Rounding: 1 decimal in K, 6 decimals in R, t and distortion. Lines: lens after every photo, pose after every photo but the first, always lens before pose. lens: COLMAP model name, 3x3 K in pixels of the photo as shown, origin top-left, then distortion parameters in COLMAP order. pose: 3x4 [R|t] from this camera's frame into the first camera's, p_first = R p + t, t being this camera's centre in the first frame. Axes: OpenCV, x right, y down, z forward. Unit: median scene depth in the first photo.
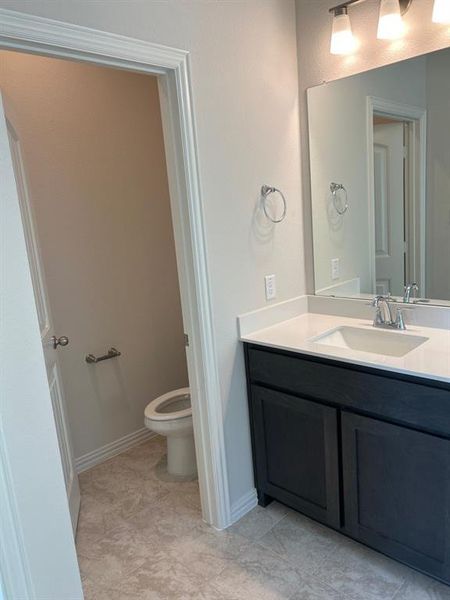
lens RADIAL K [[451.3, 0, 225.9], [0, 451.3, 300.8], [0, 0, 1]] dist [0.055531, -0.054309]
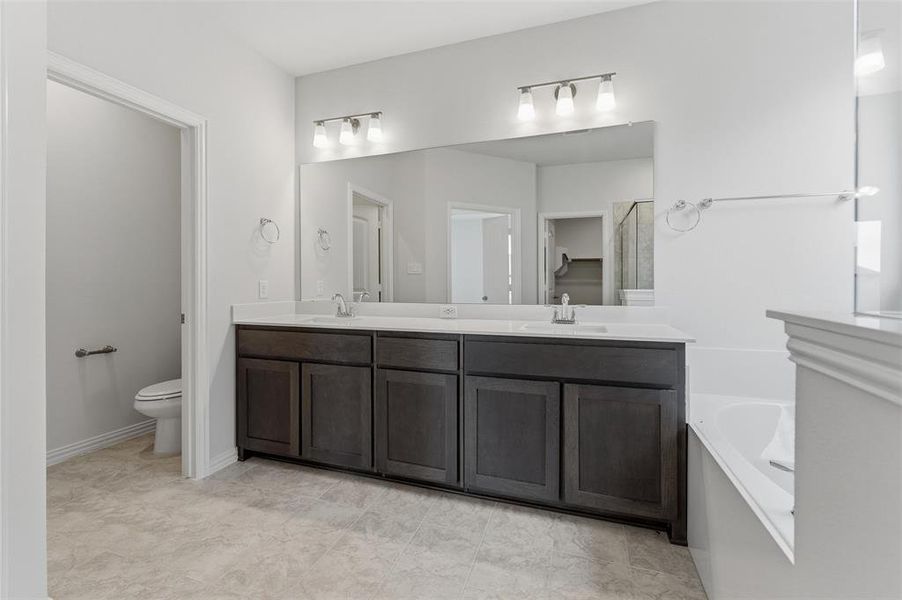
lens RADIAL K [[382.0, 0, 450.9], [0, 382.0, 279.2], [0, 0, 1]] dist [-0.003179, 0.001535]
pose [[0.896682, 0.077661, 0.435810, 0.106394], [0.021158, 0.975847, -0.217427, 0.214894], [-0.442170, 0.204184, 0.873381, -0.287603]]
